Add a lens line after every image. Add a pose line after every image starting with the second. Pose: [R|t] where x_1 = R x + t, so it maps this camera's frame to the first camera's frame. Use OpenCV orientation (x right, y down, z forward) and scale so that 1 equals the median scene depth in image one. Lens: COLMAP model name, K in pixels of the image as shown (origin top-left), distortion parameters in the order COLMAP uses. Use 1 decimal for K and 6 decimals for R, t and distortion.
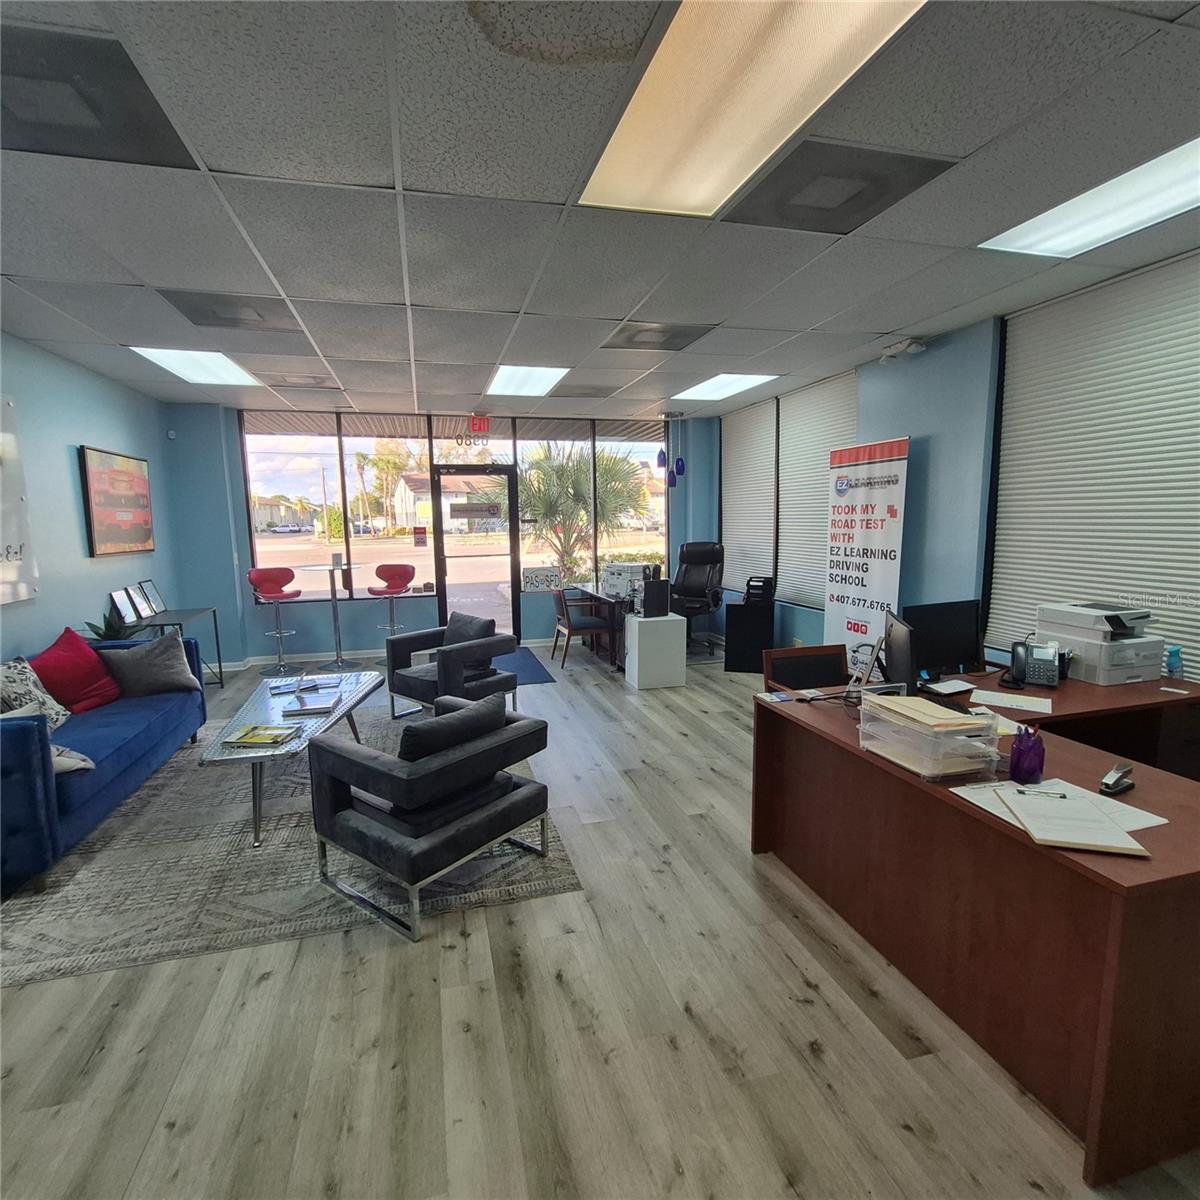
lens RADIAL K [[626.7, 0, 591.3], [0, 626.7, 603.7], [0, 0, 1]] dist [-0.003002, -0.000316]
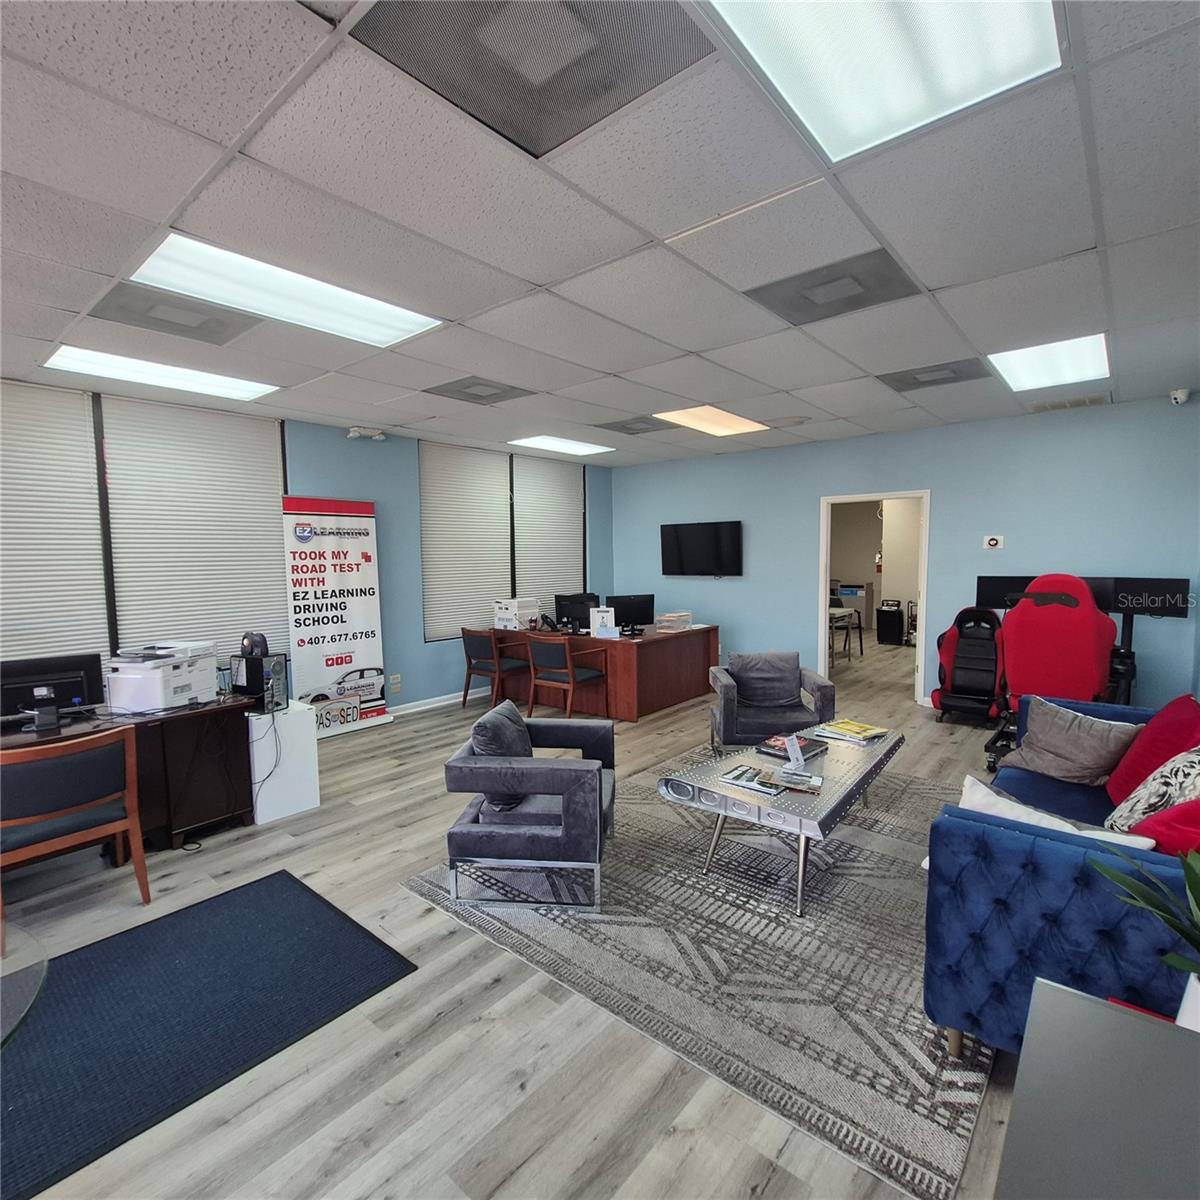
lens RADIAL K [[626.7, 0, 598.0], [0, 626.7, 602.4], [0, 0, 1]] dist [-0.003002, -0.000316]
pose [[-0.570360, -0.042002, 0.820320, -0.652986], [0.131823, 0.981066, 0.141887, -0.140935], [-0.810748, 0.189064, -0.554024, 1.072894]]
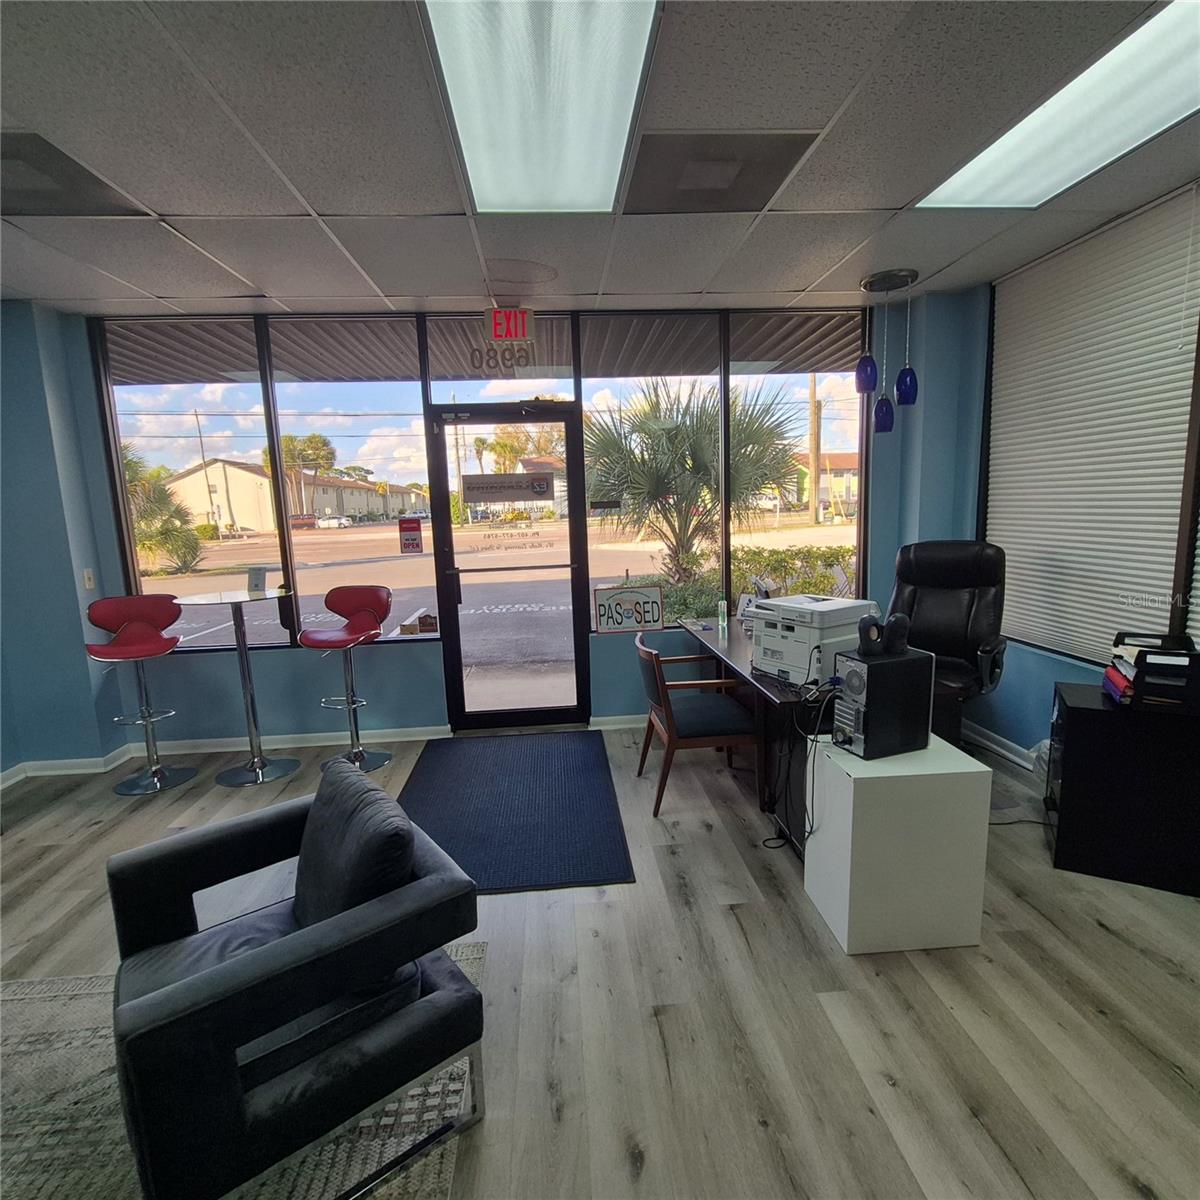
lens RADIAL K [[626.7, 0, 596.4], [0, 626.7, 592.5], [0, 0, 1]] dist [-0.003002, -0.000316]
pose [[0.982626, 0.008042, -0.185420, -0.004730], [-0.006227, 0.999927, 0.010366, -0.077145], [0.185490, -0.009031, 0.982605, 0.584917]]
